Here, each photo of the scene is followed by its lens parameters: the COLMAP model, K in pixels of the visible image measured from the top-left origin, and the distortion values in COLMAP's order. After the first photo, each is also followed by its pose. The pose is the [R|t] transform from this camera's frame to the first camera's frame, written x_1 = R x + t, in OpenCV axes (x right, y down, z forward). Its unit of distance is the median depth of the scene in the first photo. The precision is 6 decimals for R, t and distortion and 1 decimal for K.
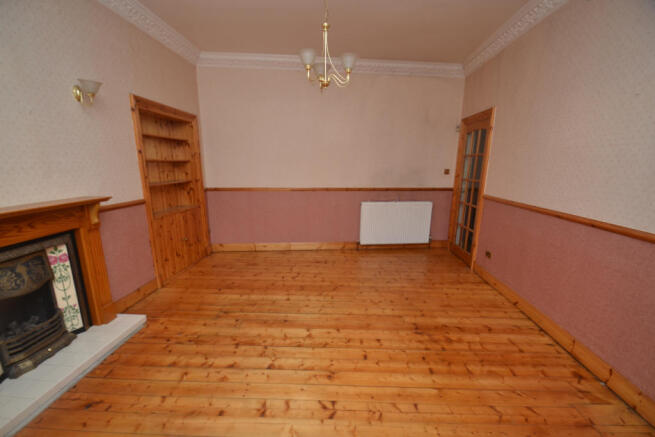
lens RADIAL K [[280.7, 0, 322.4], [0, 280.7, 229.8], [0, 0, 1]] dist [0.001882, -0.011124]
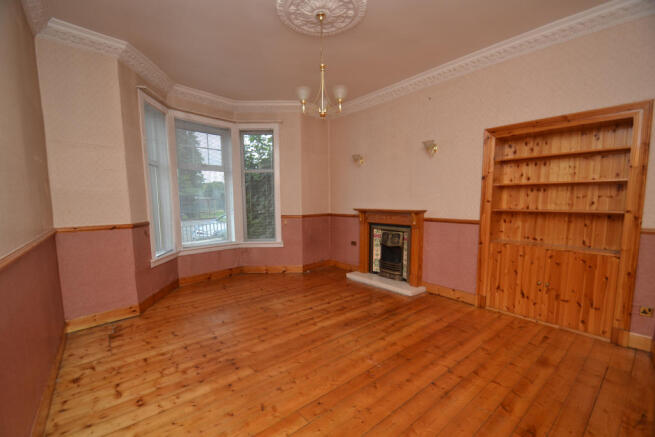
lens RADIAL K [[280.7, 0, 322.4], [0, 280.7, 229.8], [0, 0, 1]] dist [0.001882, -0.011124]
pose [[-0.731707, 0.073012, -0.677697, 0.732084], [-0.153522, 0.951047, 0.268218, -0.351459], [0.664105, 0.300299, -0.684679, 1.743082]]
